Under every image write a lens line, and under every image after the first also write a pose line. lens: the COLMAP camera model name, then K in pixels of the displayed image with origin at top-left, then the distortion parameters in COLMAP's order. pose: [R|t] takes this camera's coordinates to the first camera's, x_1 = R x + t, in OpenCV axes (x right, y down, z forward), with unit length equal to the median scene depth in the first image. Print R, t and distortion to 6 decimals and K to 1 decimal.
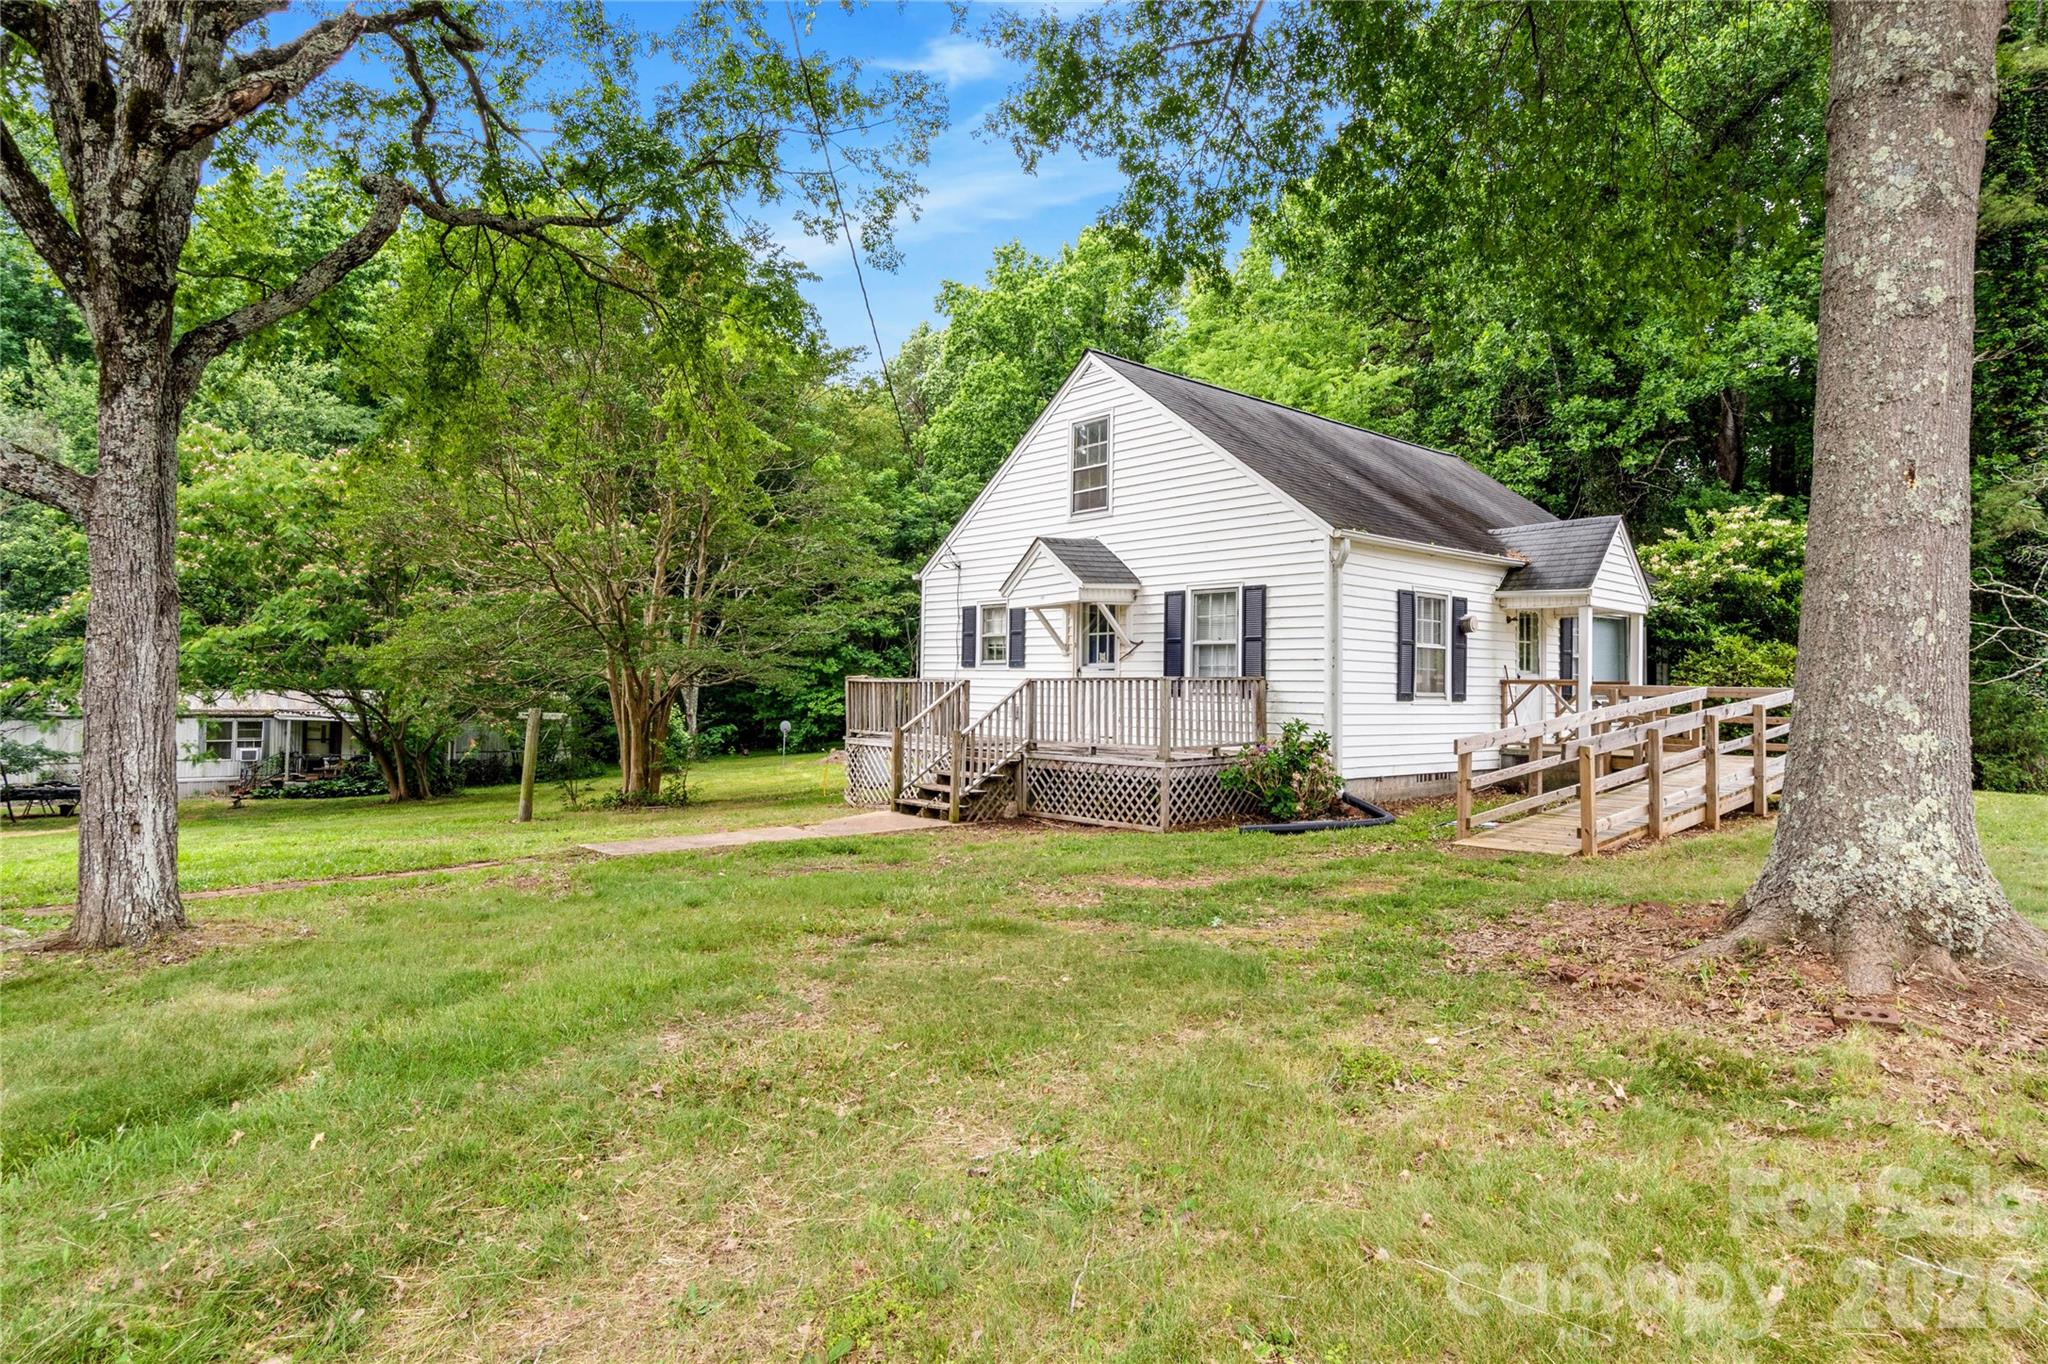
lens RADIAL K [[1115.2, 0, 1029.8], [0, 1115.2, 660.7], [0, 0, 1]] dist [0.006388, 0.001306]
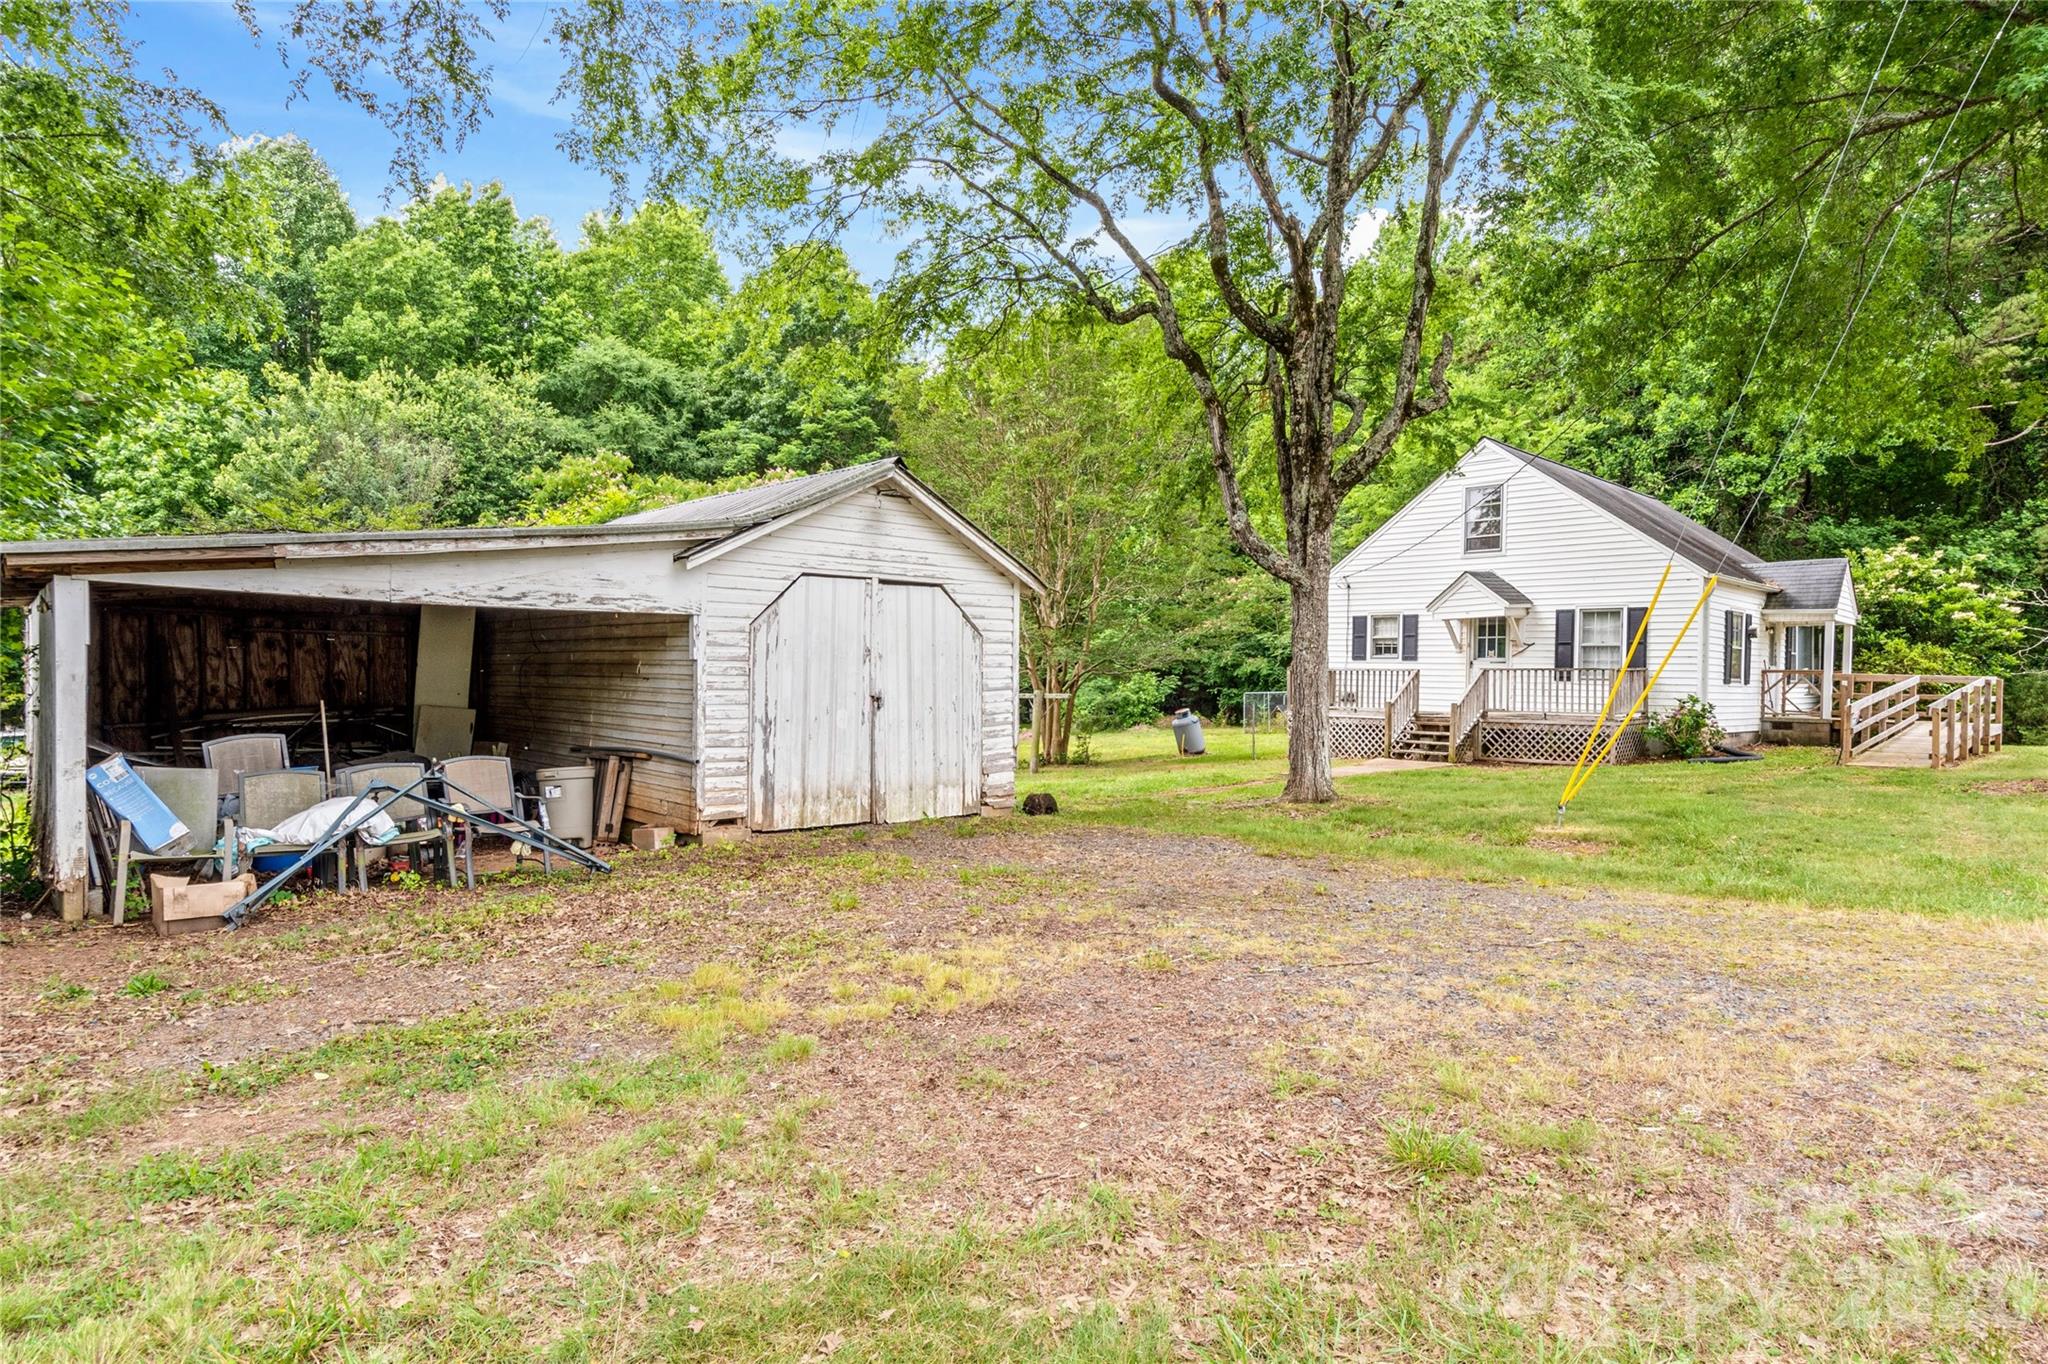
lens RADIAL K [[1115.2, 0, 1043.8], [0, 1115.2, 696.4], [0, 0, 1]] dist [0.006388, 0.001306]
pose [[0.998229, 0.000520, 0.059478, -0.633222], [-0.003099, 0.999058, 0.043280, -0.009267], [-0.059399, -0.043388, 0.997291, -0.424562]]
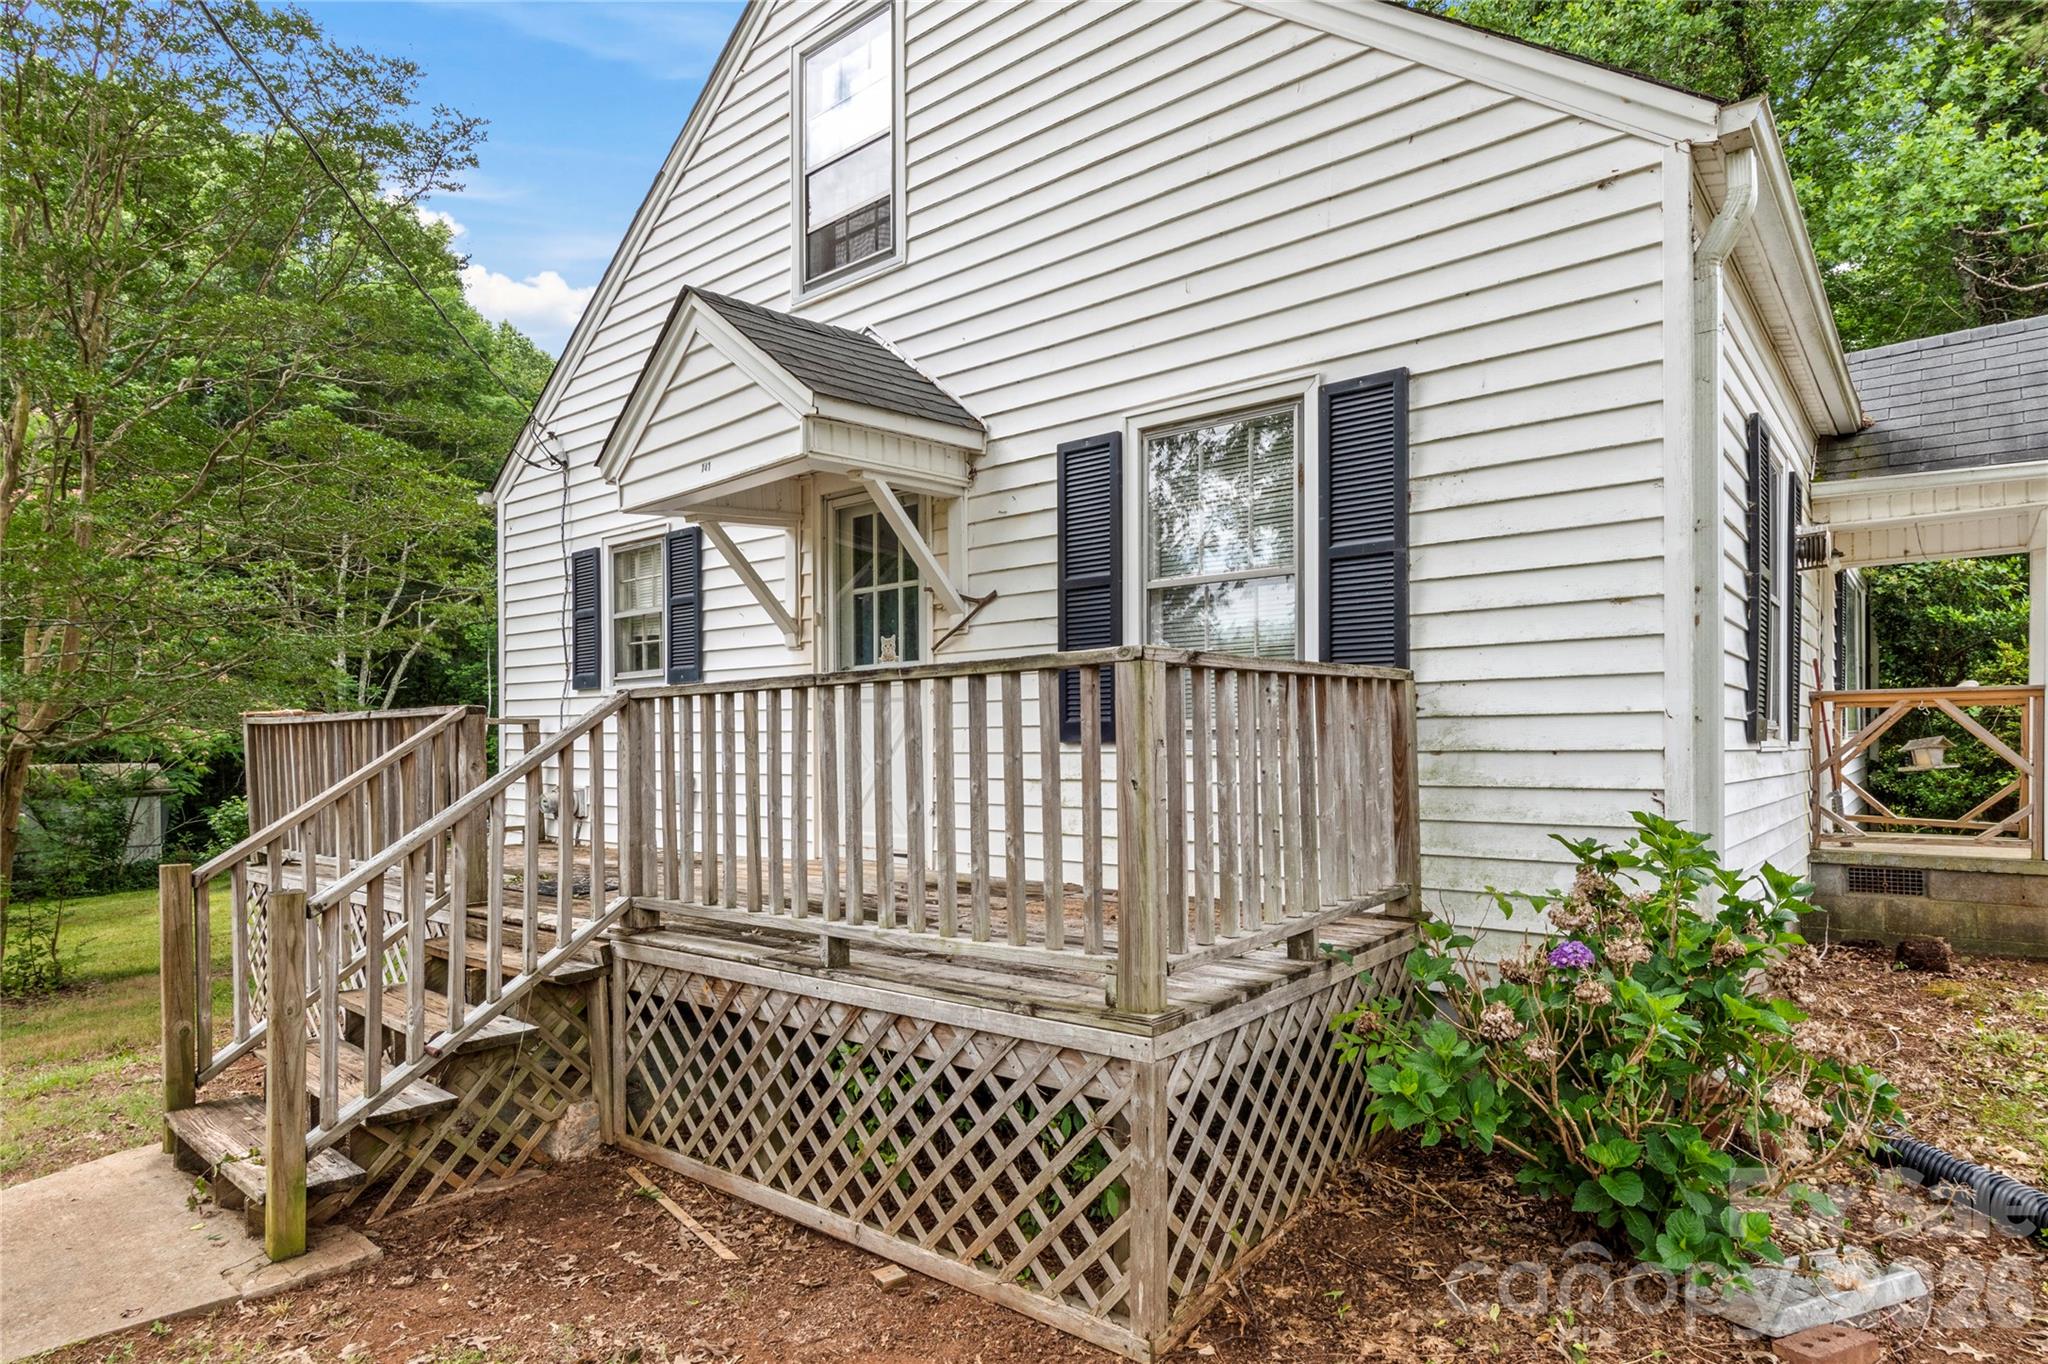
lens RADIAL K [[1115.2, 0, 1015.1], [0, 1115.2, 754.8], [0, 0, 1]] dist [0.006388, 0.001306]
pose [[0.987896, -0.020046, 0.153815, 0.051853], [0.015203, 0.999353, 0.032596, 0.023639], [-0.154369, -0.029863, 0.987562, 0.649007]]
